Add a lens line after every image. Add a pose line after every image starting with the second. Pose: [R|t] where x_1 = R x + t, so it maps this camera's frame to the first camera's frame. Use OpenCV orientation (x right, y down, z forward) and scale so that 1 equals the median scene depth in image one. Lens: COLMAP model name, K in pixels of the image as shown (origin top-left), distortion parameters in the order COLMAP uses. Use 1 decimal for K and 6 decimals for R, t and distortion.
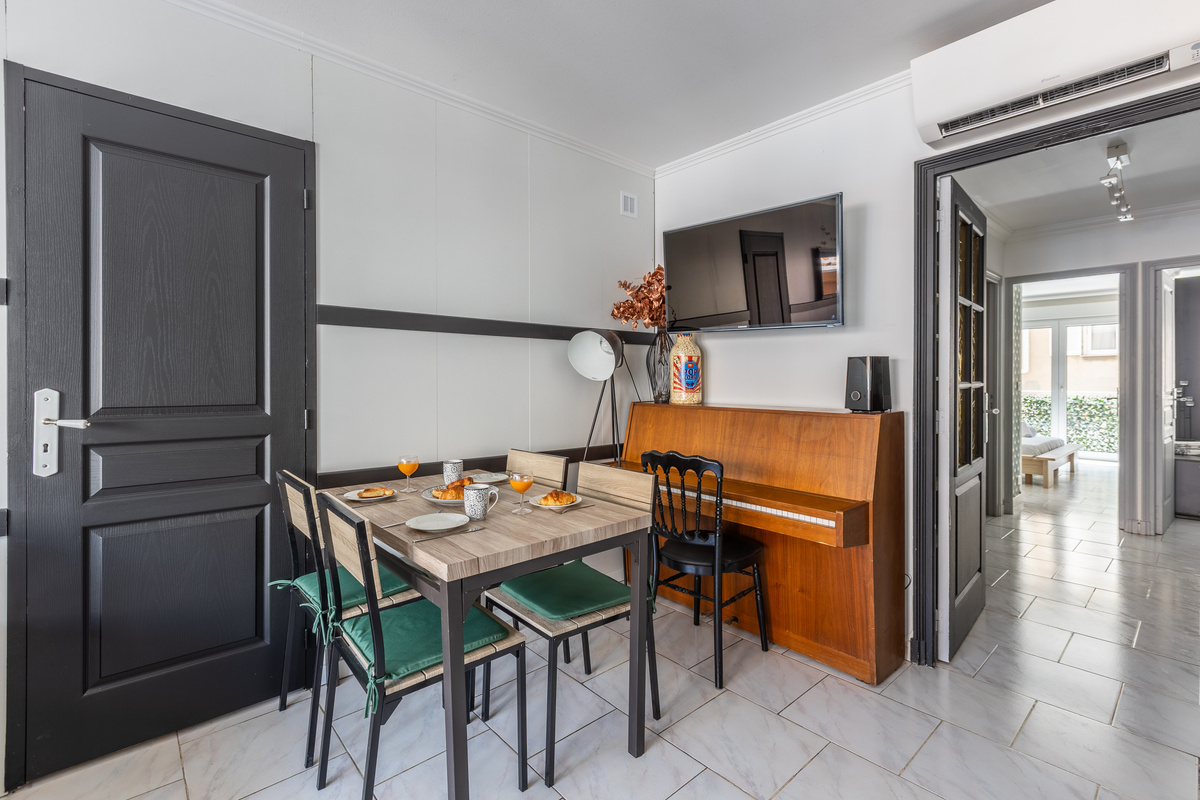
lens RADIAL K [[543.1, 0, 587.0], [0, 543.1, 379.8], [0, 0, 1]] dist [-0.000678, -0.000283]
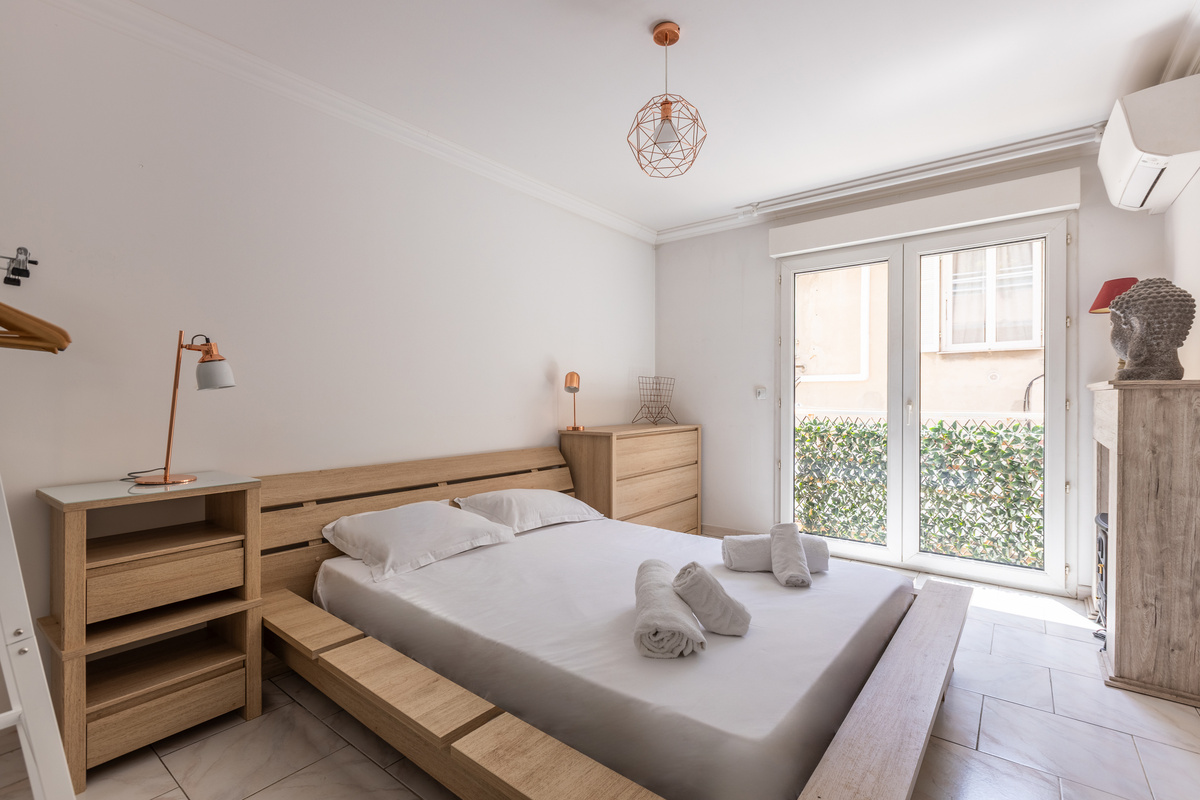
lens RADIAL K [[535.2, 0, 600.0], [0, 535.2, 400.0], [0, 0, 1]] dist [0.002305, 0.000163]
pose [[0.982339, -0.006489, 0.186999, 0.563797], [0.005025, 0.999953, 0.008306, 0.007832], [-0.187044, -0.007219, 0.982325, 0.639449]]
